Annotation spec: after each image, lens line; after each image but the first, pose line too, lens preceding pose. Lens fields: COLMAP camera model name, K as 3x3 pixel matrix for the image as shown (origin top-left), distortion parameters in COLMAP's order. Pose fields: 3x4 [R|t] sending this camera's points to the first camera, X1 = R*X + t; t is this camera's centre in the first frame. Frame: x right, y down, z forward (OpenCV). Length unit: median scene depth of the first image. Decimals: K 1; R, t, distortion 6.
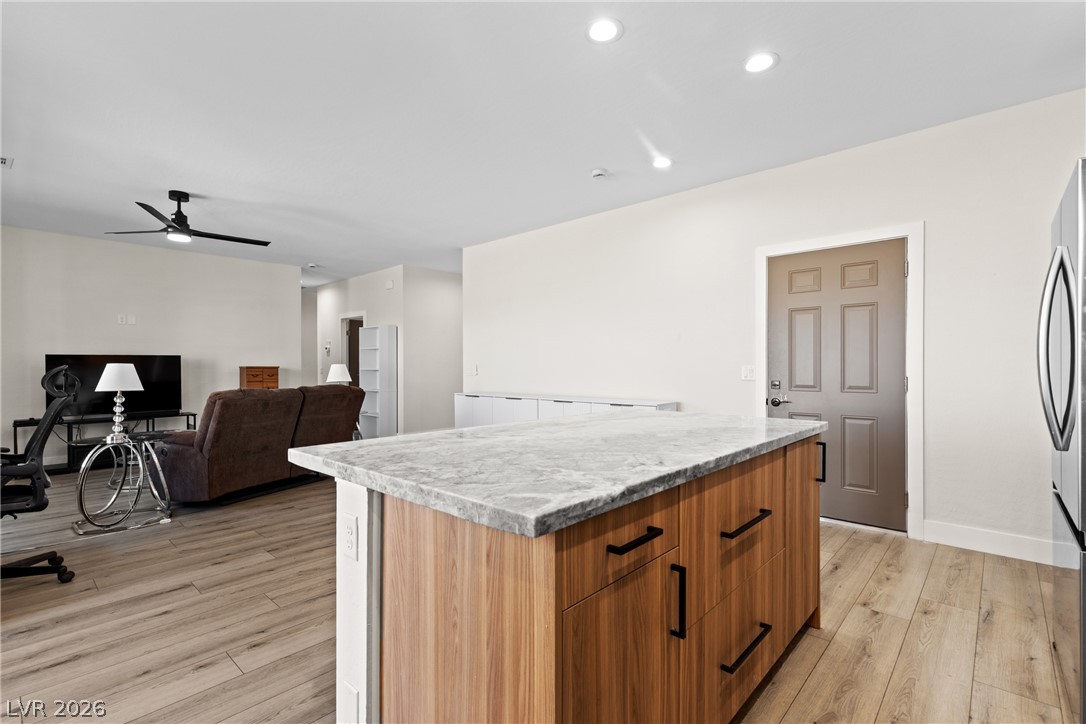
lens RADIAL K [[490.7, 0, 541.2], [0, 490.7, 368.2], [0, 0, 1]] dist [0.012615, -0.003574]
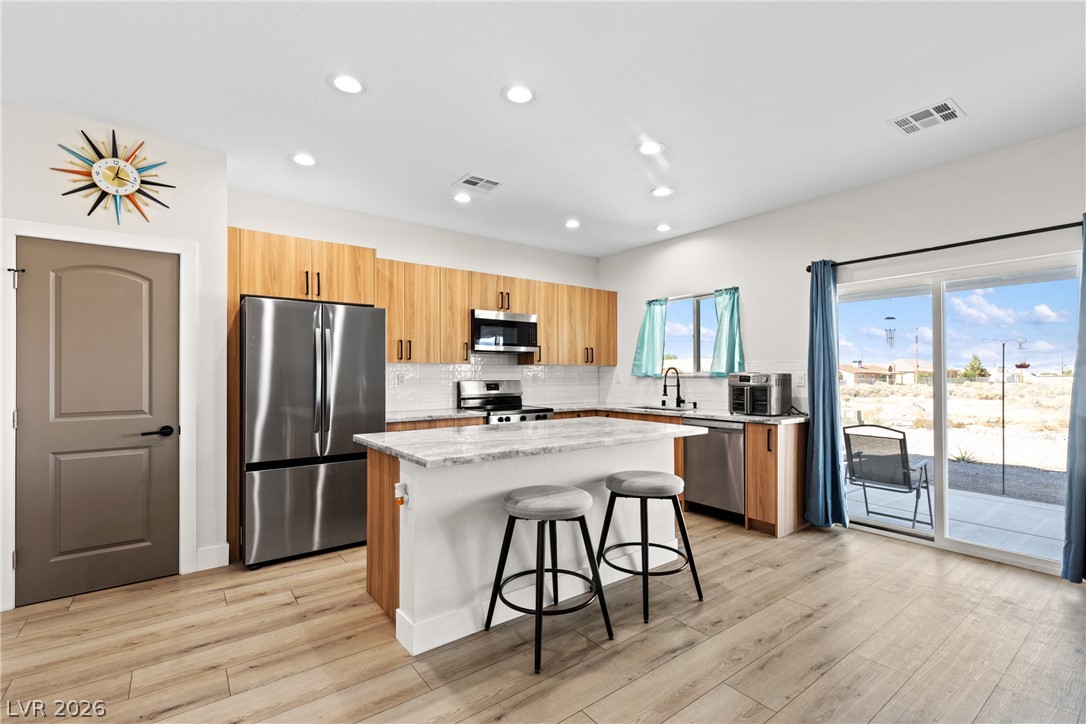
lens RADIAL K [[490.7, 0, 542.1], [0, 490.7, 371.4], [0, 0, 1]] dist [0.012615, -0.003574]
pose [[-0.982720, 0.007097, 0.184963, -0.081685], [0.008832, 0.999924, 0.008555, -0.036009], [-0.184889, 0.010041, -0.982708, 1.415446]]
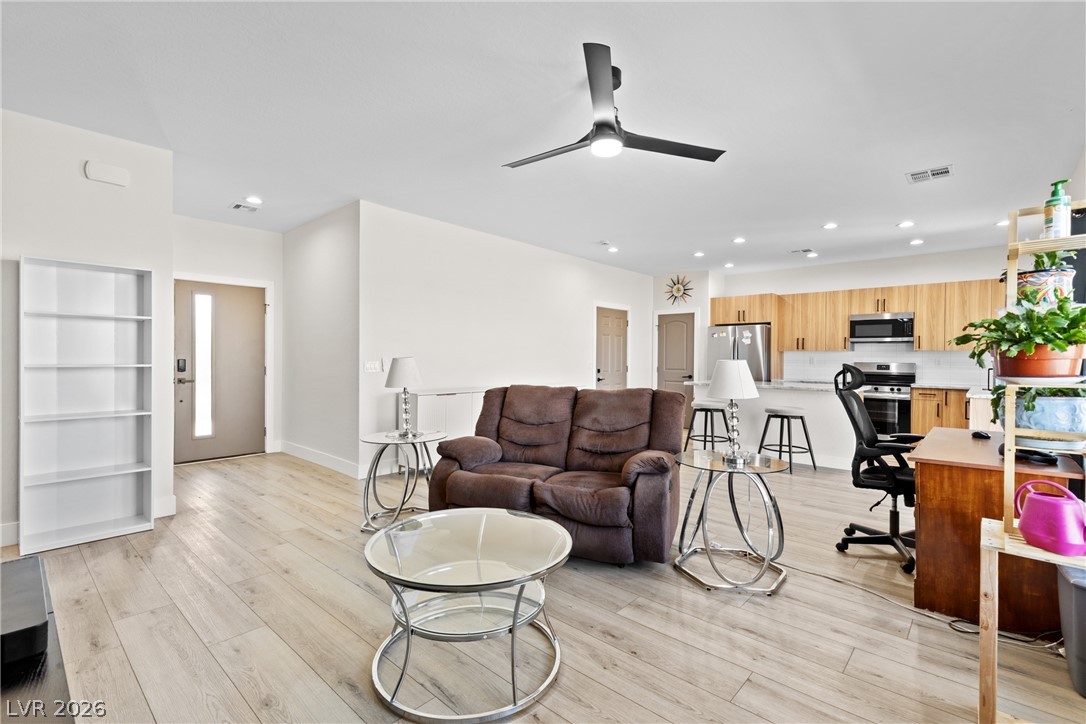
lens RADIAL K [[485.3, 0, 540.3], [0, 485.3, 354.9], [0, 0, 1]] dist [0.003735, 0.000188]
pose [[0.011308, 0.013107, 0.999850, -1.730818], [0.002973, 0.999909, -0.013142, -0.006541], [-0.999932, 0.003121, 0.011268, 1.392991]]
